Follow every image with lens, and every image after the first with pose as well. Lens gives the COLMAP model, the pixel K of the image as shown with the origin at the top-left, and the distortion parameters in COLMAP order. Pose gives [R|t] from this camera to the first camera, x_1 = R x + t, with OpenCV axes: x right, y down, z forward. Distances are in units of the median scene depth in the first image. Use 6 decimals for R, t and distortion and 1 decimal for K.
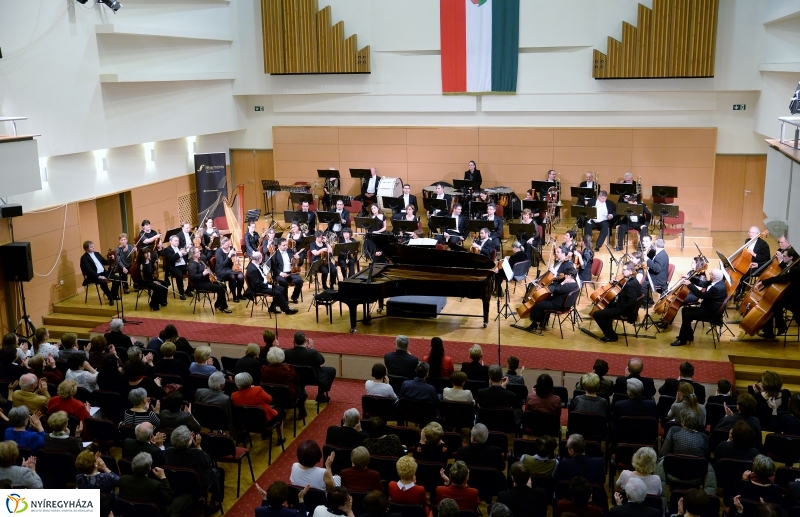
lens RADIAL K [[825.3, 0, 400.0], [0, 825.3, 258.5], [0, 0, 1]] dist [-0.006214, -0.000869]
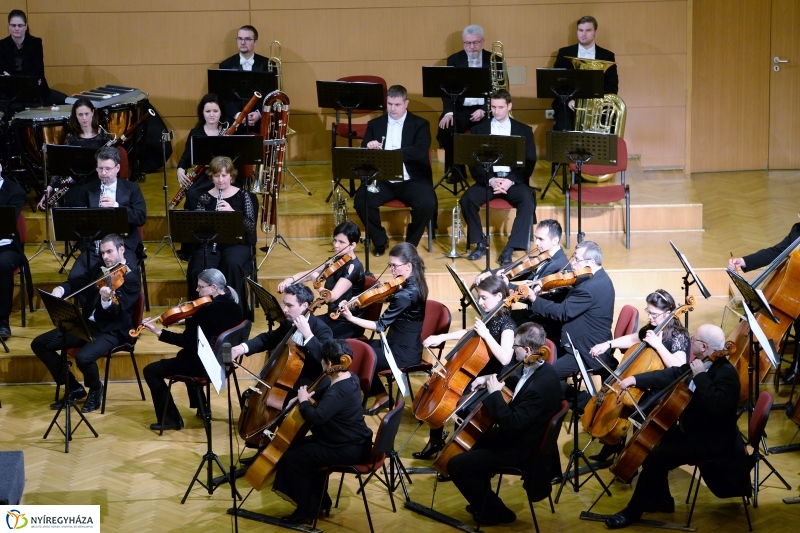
lens RADIAL K [[3039.9, 0, 419.1], [0, 3039.9, 265.4], [0, 0, 1]] dist [0.371200, 3.370199]
pose [[0.954725, -0.079874, 0.286568, -0.147379], [0.068518, 0.996423, 0.049457, -0.079868], [-0.289493, -0.027583, 0.956783, -0.294202]]
